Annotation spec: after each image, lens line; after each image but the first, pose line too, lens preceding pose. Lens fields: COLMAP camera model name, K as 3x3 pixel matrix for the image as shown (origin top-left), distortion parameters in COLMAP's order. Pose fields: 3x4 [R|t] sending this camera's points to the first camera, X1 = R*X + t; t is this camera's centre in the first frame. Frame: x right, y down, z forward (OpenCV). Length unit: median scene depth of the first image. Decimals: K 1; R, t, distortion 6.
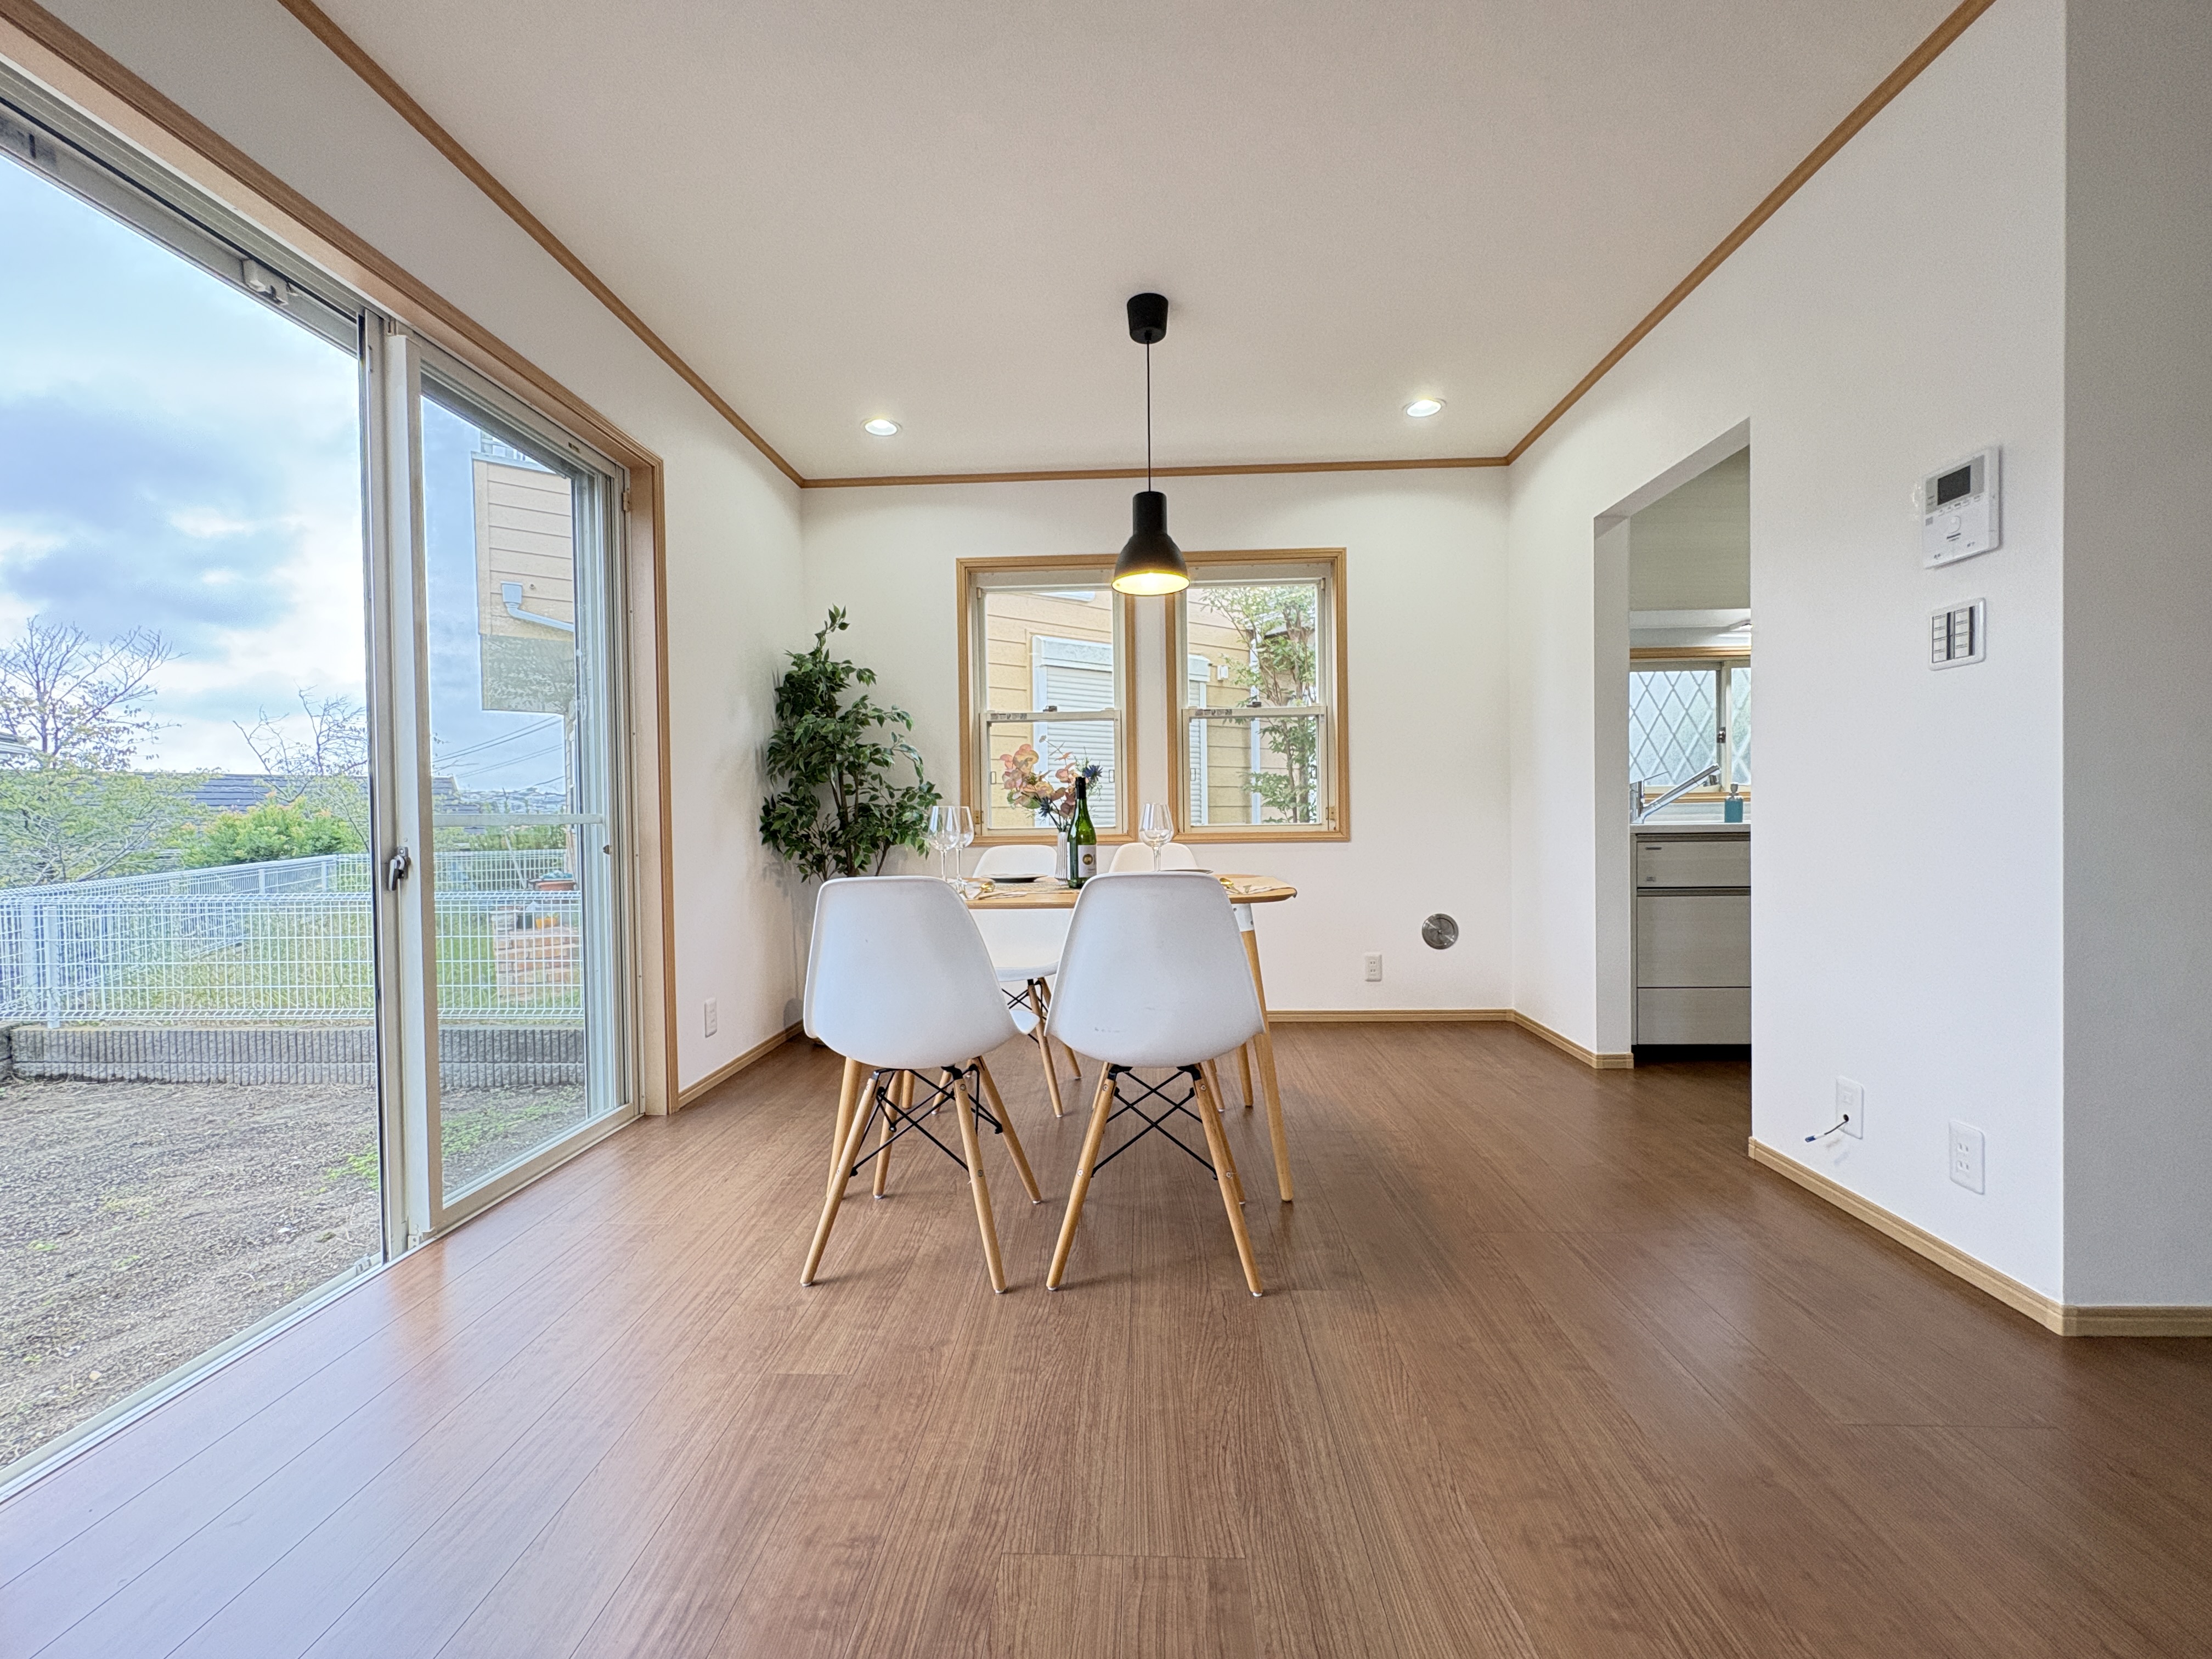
lens RADIAL K [[888.8, 0, 1103.4], [0, 888.8, 831.3], [0, 0, 1]] dist [0.001262, -0.000688]
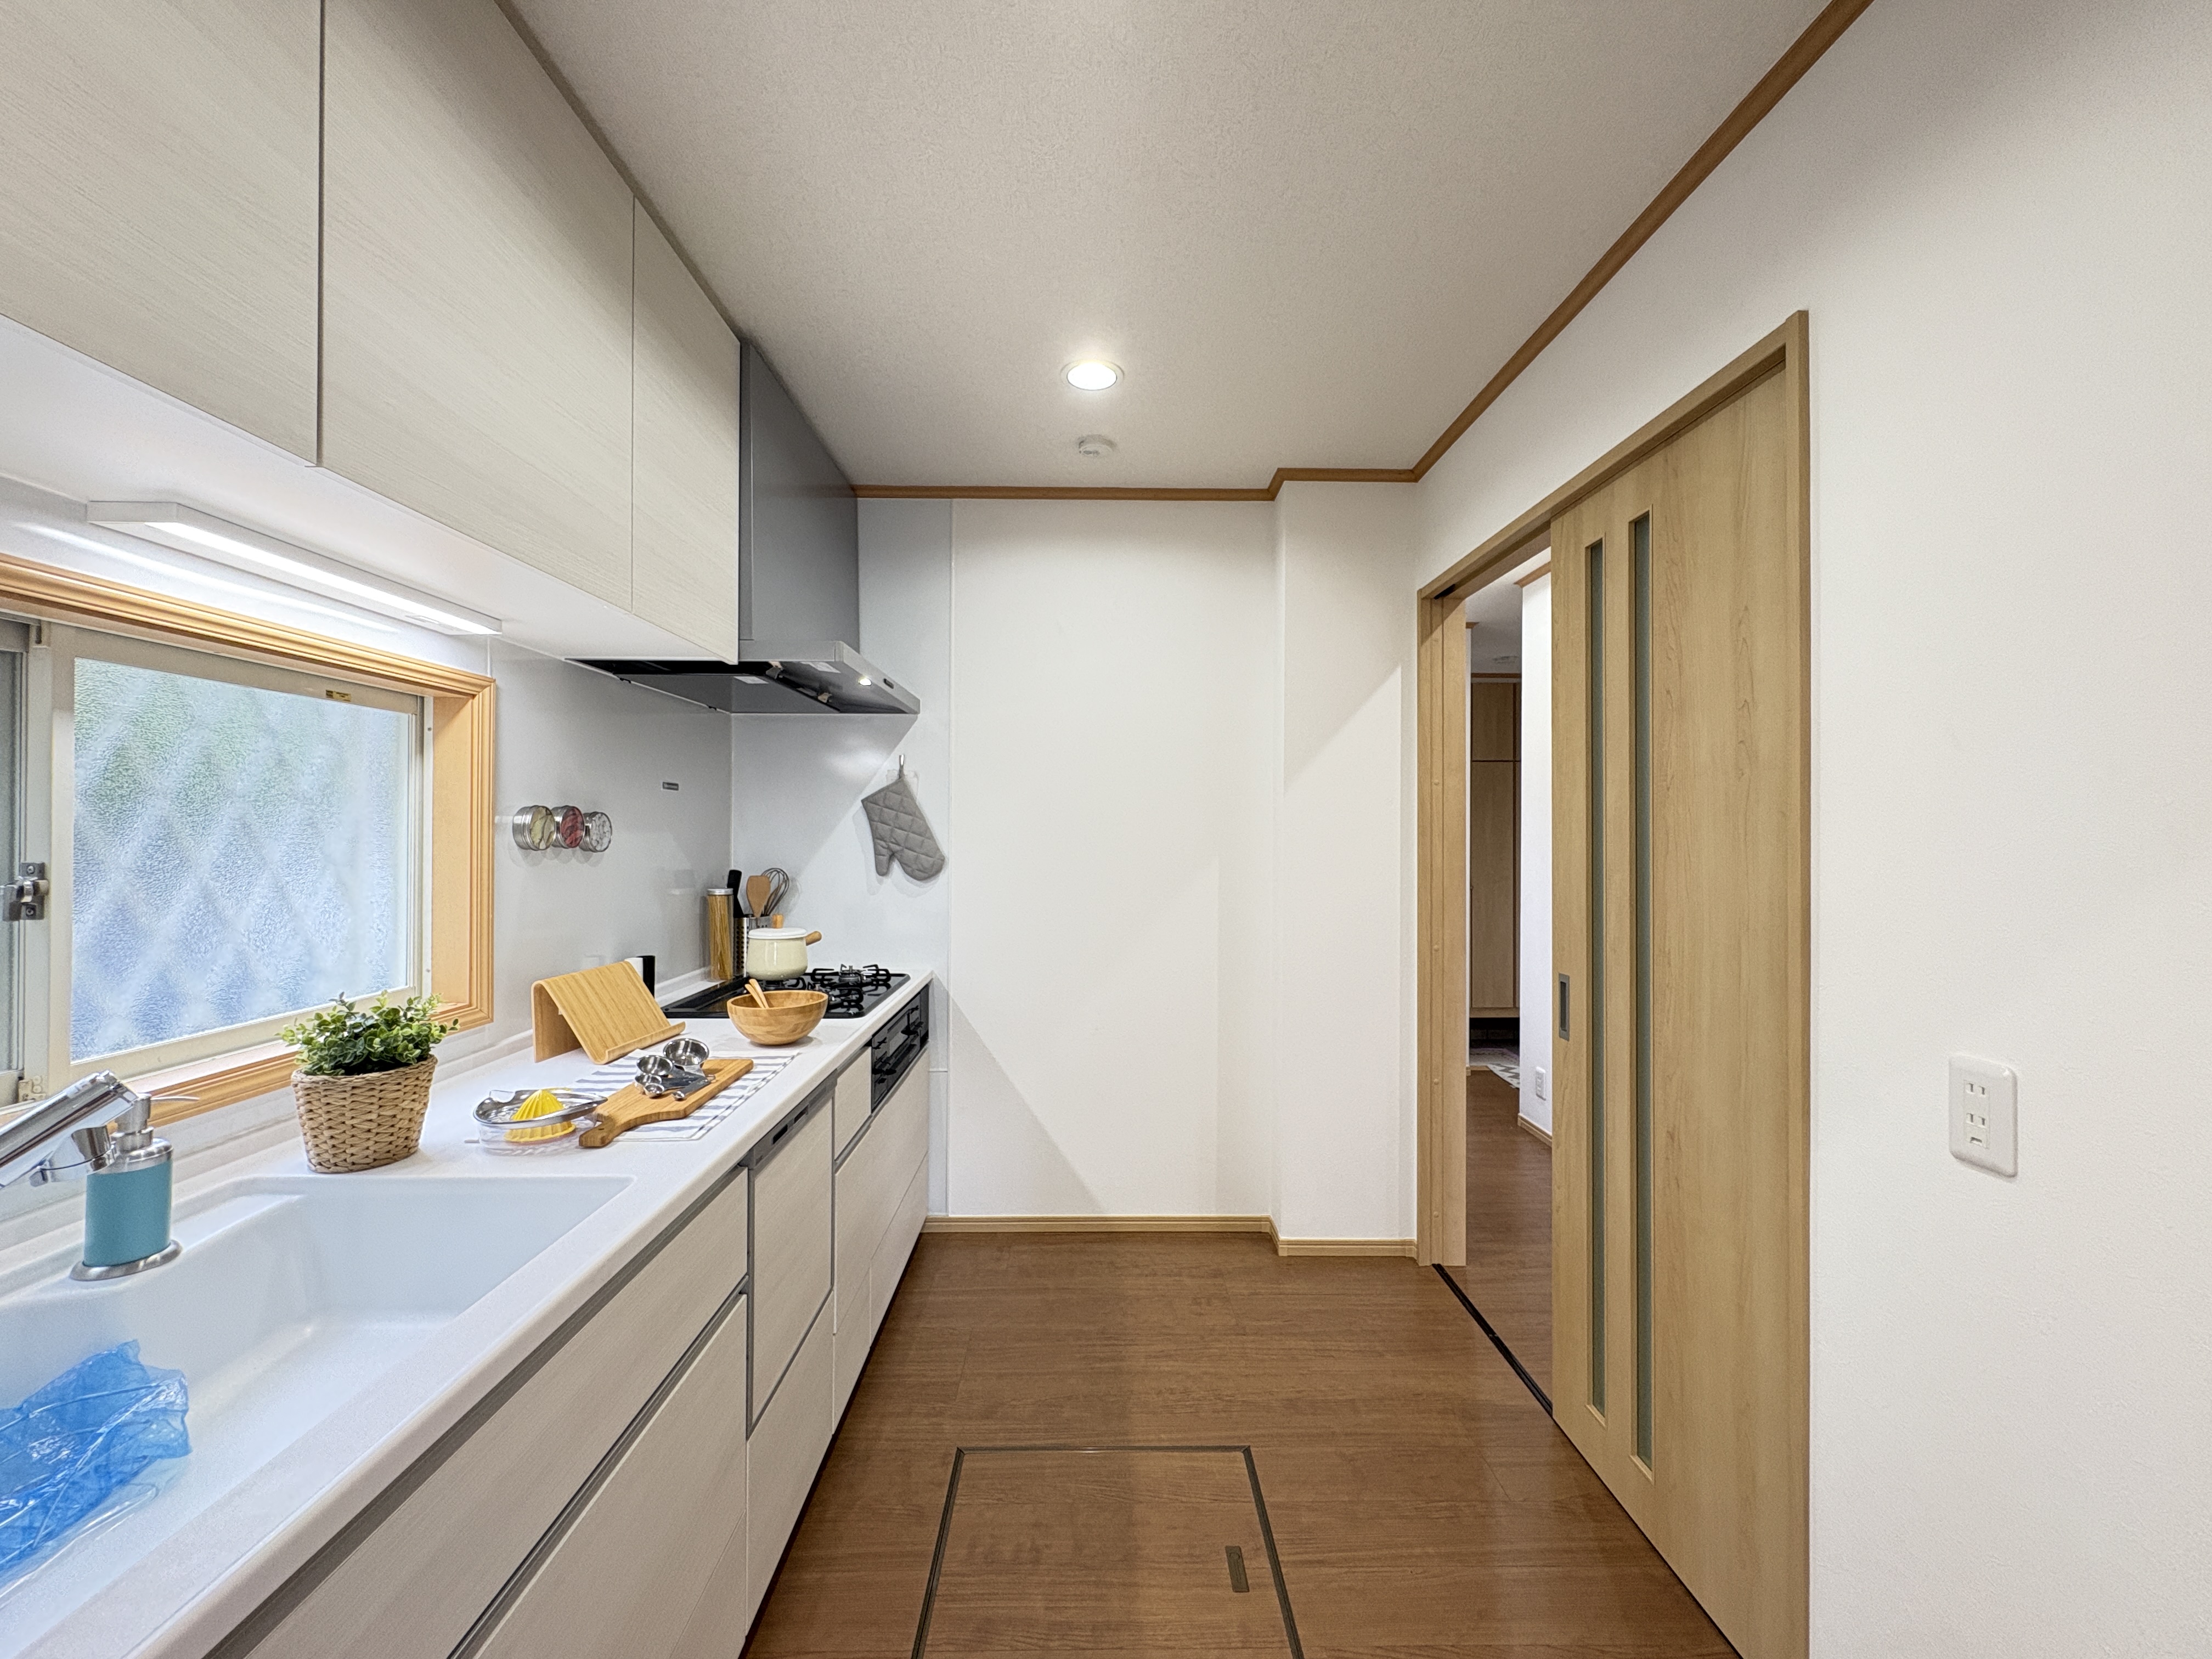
lens RADIAL K [[878.2, 0, 1105.1], [0, 878.2, 835.0], [0, 0, 1]] dist [0.000217, -0.000093]
pose [[-0.076997, 0.016250, 0.996899, 0.401865], [0.017566, 0.999734, -0.014939, -0.115766], [-0.996877, 0.016361, -0.077262, 0.691633]]
